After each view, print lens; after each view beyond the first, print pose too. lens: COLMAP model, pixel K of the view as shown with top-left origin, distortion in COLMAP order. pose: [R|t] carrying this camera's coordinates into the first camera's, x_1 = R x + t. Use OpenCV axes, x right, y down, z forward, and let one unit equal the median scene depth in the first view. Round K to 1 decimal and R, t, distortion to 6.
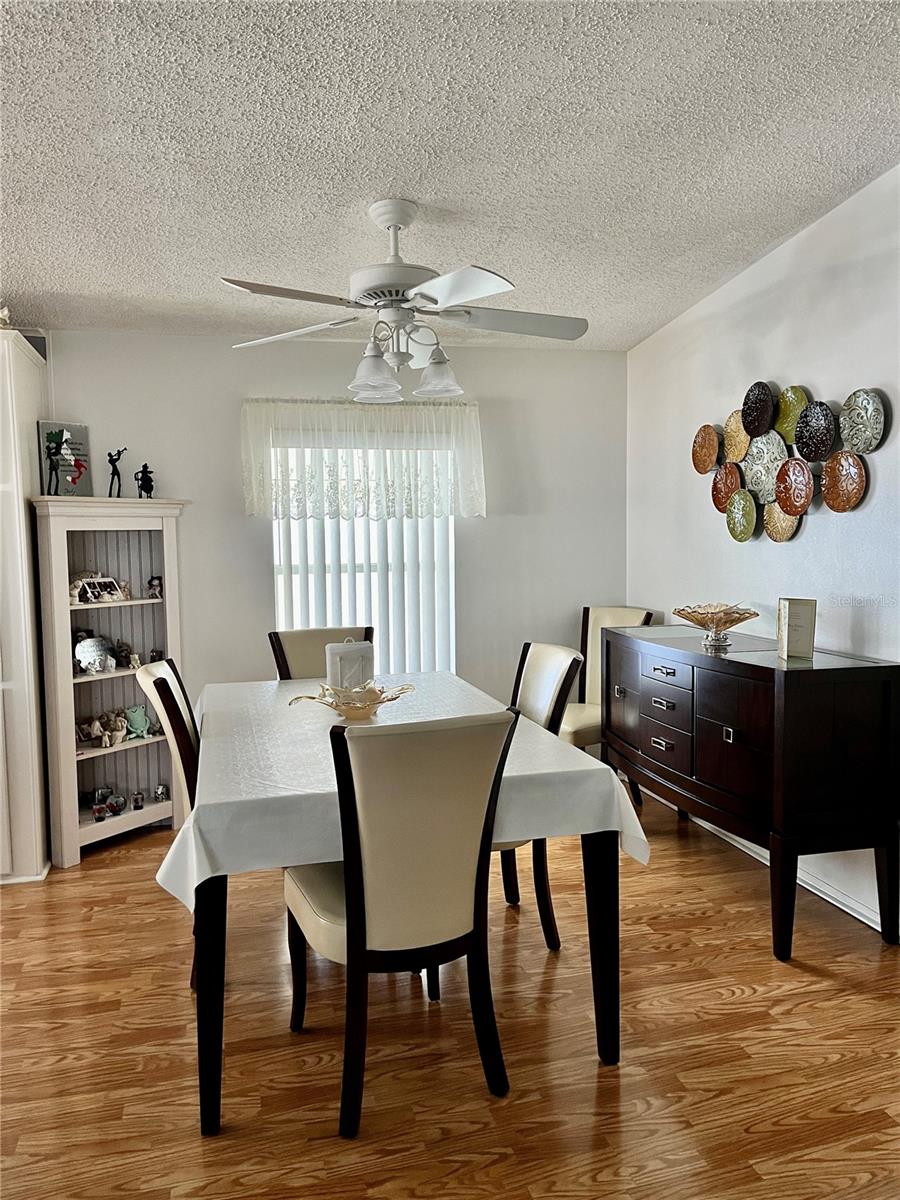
lens RADIAL K [[905.2, 0, 450.0], [0, 905.2, 600.0], [0, 0, 1]] dist [0.068484, -0.091266]
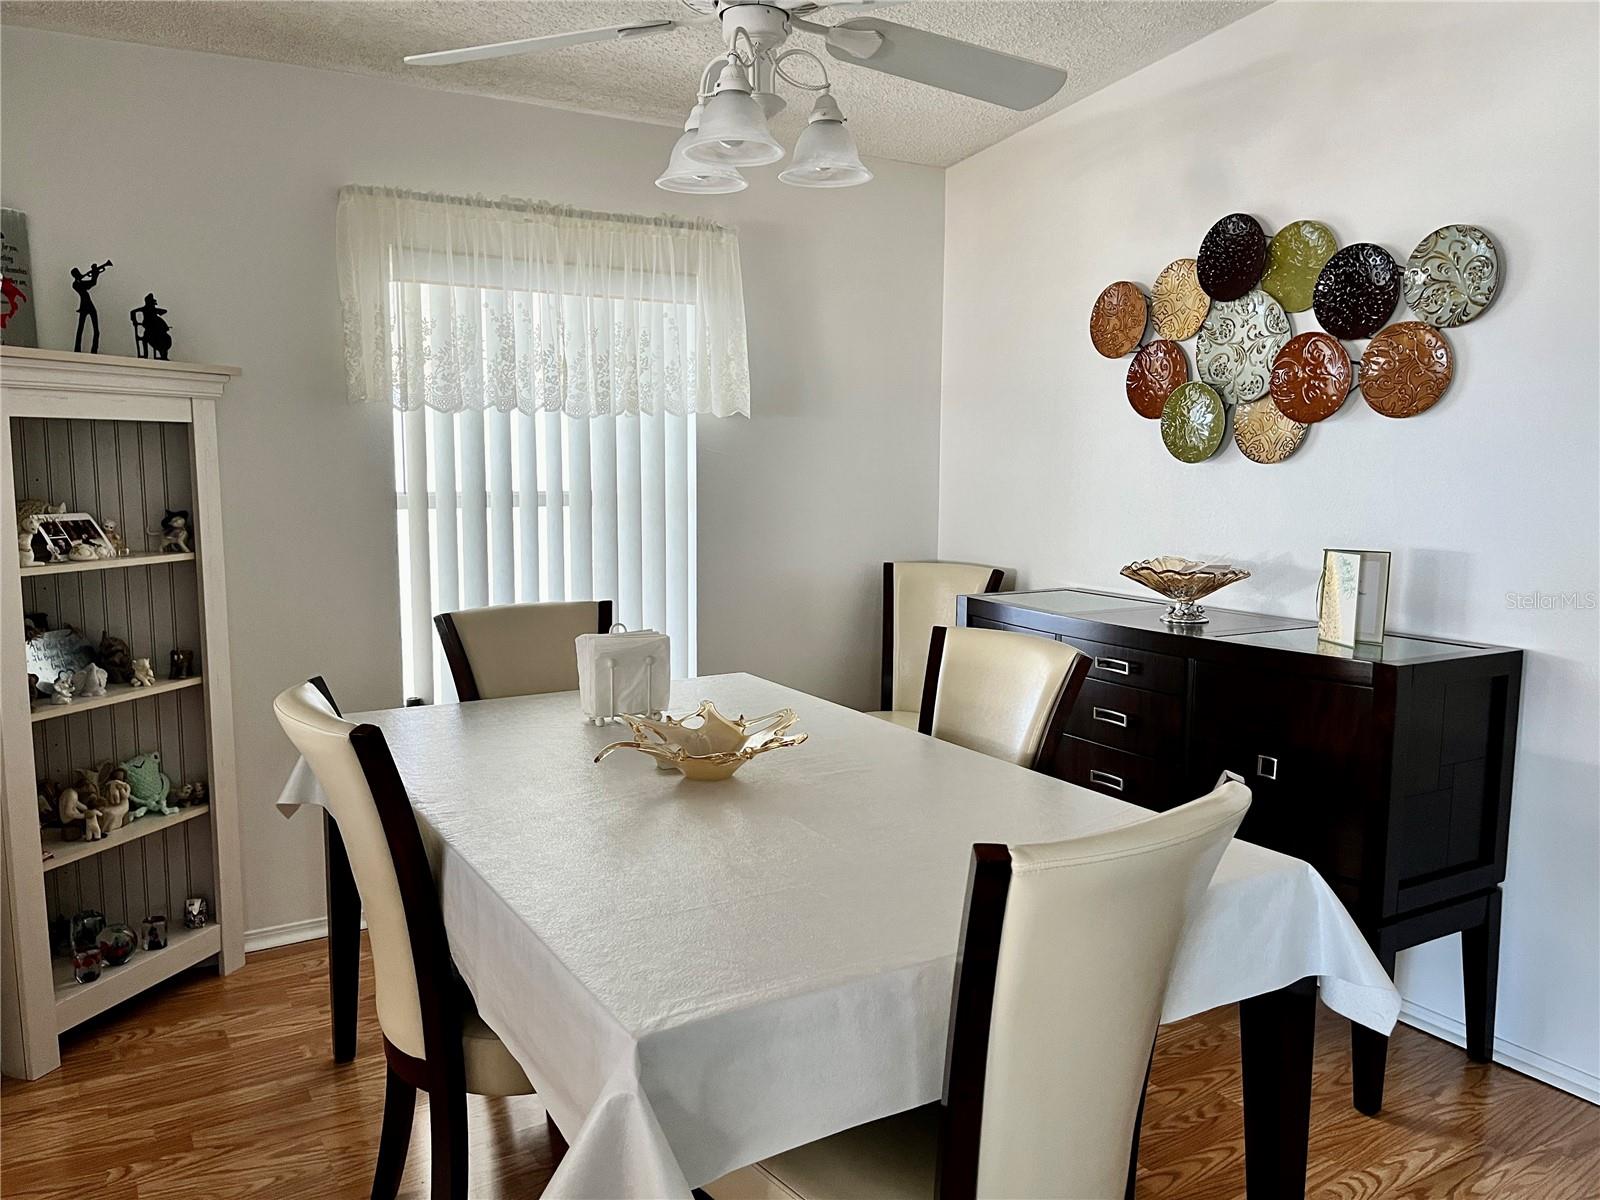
lens RADIAL K [[1207.0, 0, 797.4], [0, 1207.0, 602.4], [0, 0, 1]] dist [0.068484, -0.091266]
pose [[0.958520, -0.016039, 0.284575, -0.186295], [0.003272, 0.998969, 0.045282, -0.003814], [-0.285008, -0.042472, 0.957584, 0.221742]]
